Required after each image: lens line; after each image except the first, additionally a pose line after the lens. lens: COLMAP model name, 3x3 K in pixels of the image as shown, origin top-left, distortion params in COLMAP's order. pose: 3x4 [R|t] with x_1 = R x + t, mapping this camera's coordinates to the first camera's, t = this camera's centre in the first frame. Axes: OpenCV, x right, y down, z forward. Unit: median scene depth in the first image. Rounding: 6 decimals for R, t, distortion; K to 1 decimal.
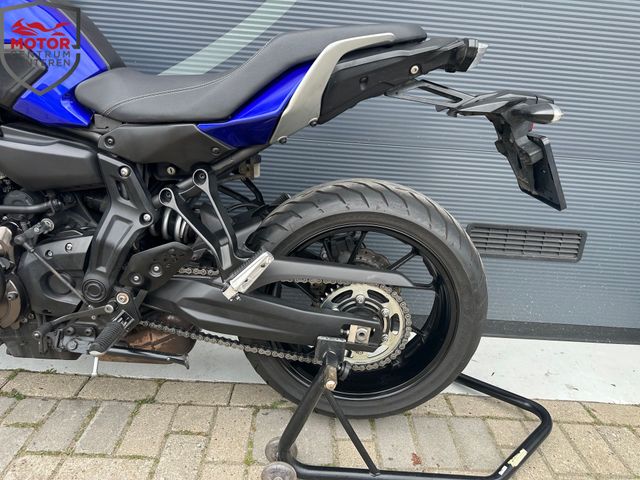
lens RADIAL K [[450.3, 0, 319.5], [0, 450.3, 236.9], [0, 0, 1]] dist [0.030285, -0.046103]
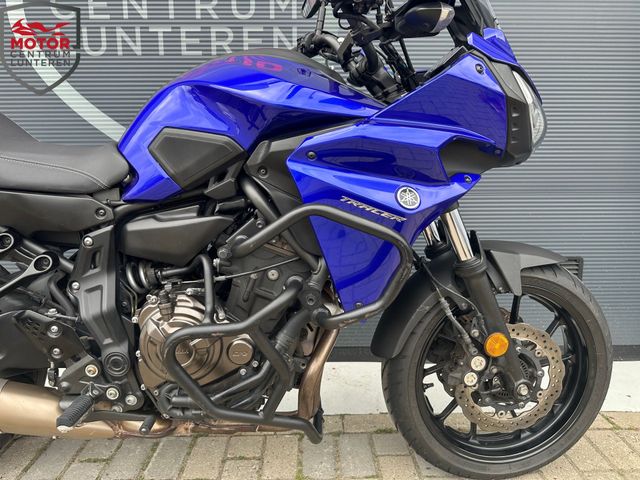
lens RADIAL K [[450.3, 0, 320.9], [0, 450.3, 237.8], [0, 0, 1]] dist [0.030285, -0.046103]
pose [[0.997150, -0.074672, -0.010771, -0.049254], [0.072330, 0.986789, -0.144971, 0.078460], [0.021454, 0.143779, 0.989377, -0.167622]]
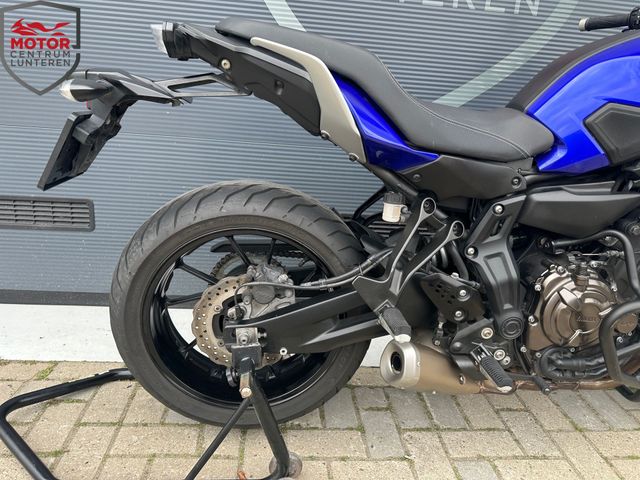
lens RADIAL K [[450.3, 0, 316.5], [0, 450.3, 236.4], [0, 0, 1]] dist [0.030285, -0.046103]
pose [[0.998027, -0.017536, 0.060292, -0.884682], [0.019057, 0.999512, -0.024755, -0.002700], [-0.059828, 0.025855, 0.997874, -0.171165]]
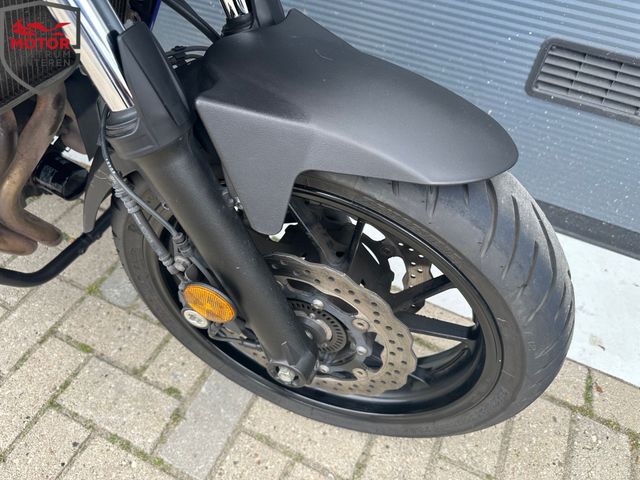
lens RADIAL K [[450.3, 0, 339.2], [0, 450.3, 231.9], [0, 0, 1]] dist [0.030285, -0.046103]
pose [[0.901377, 0.307808, -0.304588, 0.481500], [-0.129787, 0.863075, 0.488116, -0.085759], [0.413129, -0.400444, 0.817905, 0.498401]]
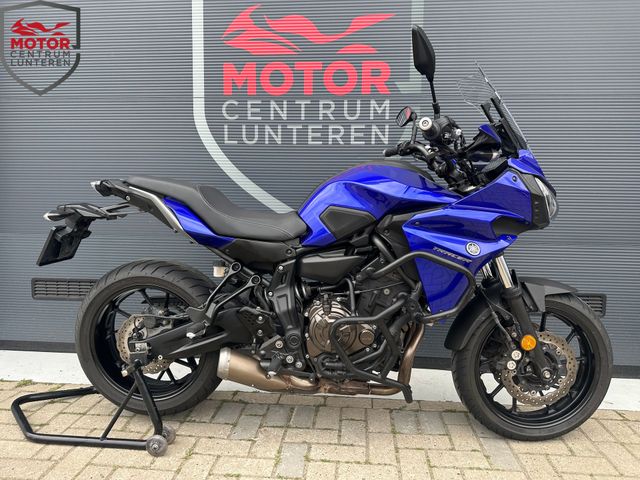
lens RADIAL K [[450.3, 0, 324.3], [0, 450.3, 241.6], [0, 0, 1]] dist [0.030285, -0.046103]
pose [[0.993332, -0.050562, -0.103612, -0.196799], [0.025744, 0.973286, -0.228150, 0.181795], [0.112380, 0.223961, 0.968097, -0.746558]]
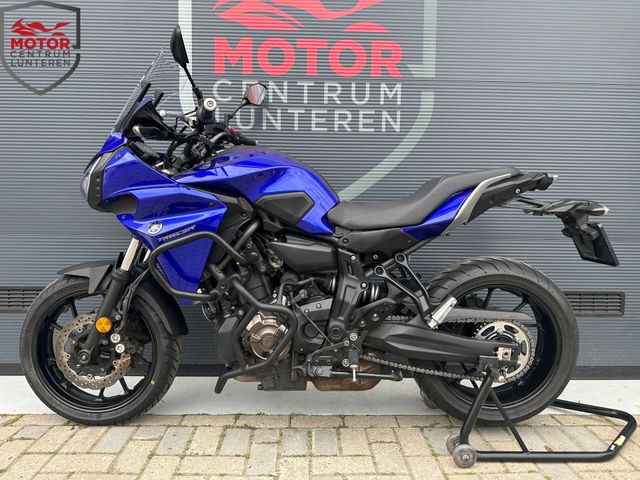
lens RADIAL K [[450.3, 0, 320.6], [0, 450.3, 238.0], [0, 0, 1]] dist [0.030285, -0.046103]
pose [[0.998171, -0.059939, 0.007931, -0.469484], [0.060048, 0.967455, -0.245816, 0.156163], [0.007061, 0.245843, 0.969284, -0.536346]]
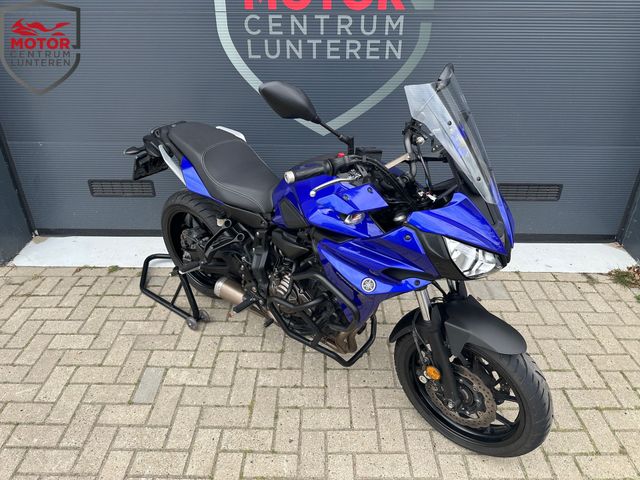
lens RADIAL K [[450.3, 0, 324.6], [0, 450.3, 236.5], [0, 0, 1]] dist [0.030285, -0.046103]
pose [[0.997225, -0.045787, -0.058693, -0.385264], [0.056284, 0.979791, 0.191942, -0.297462], [0.048718, -0.194713, 0.979650, -1.246715]]
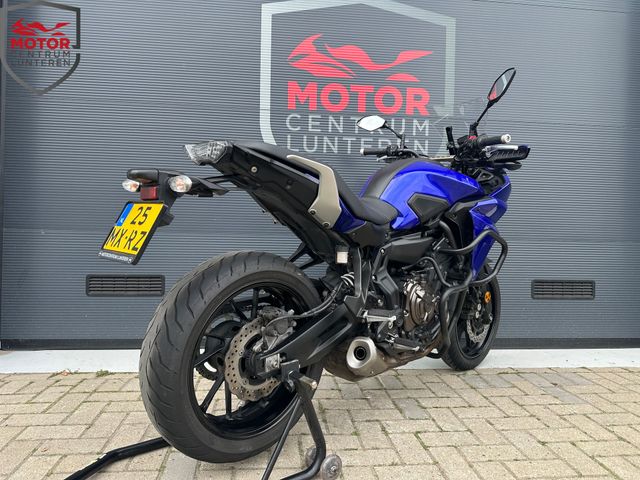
lens RADIAL K [[450.3, 0, 319.7], [0, 450.3, 236.5], [0, 0, 1]] dist [0.030285, -0.046103]
pose [[0.994627, -0.050193, 0.090543, -0.928119], [0.075256, 0.951149, -0.299421, 0.391673], [-0.071091, 0.304626, 0.949815, -0.980356]]
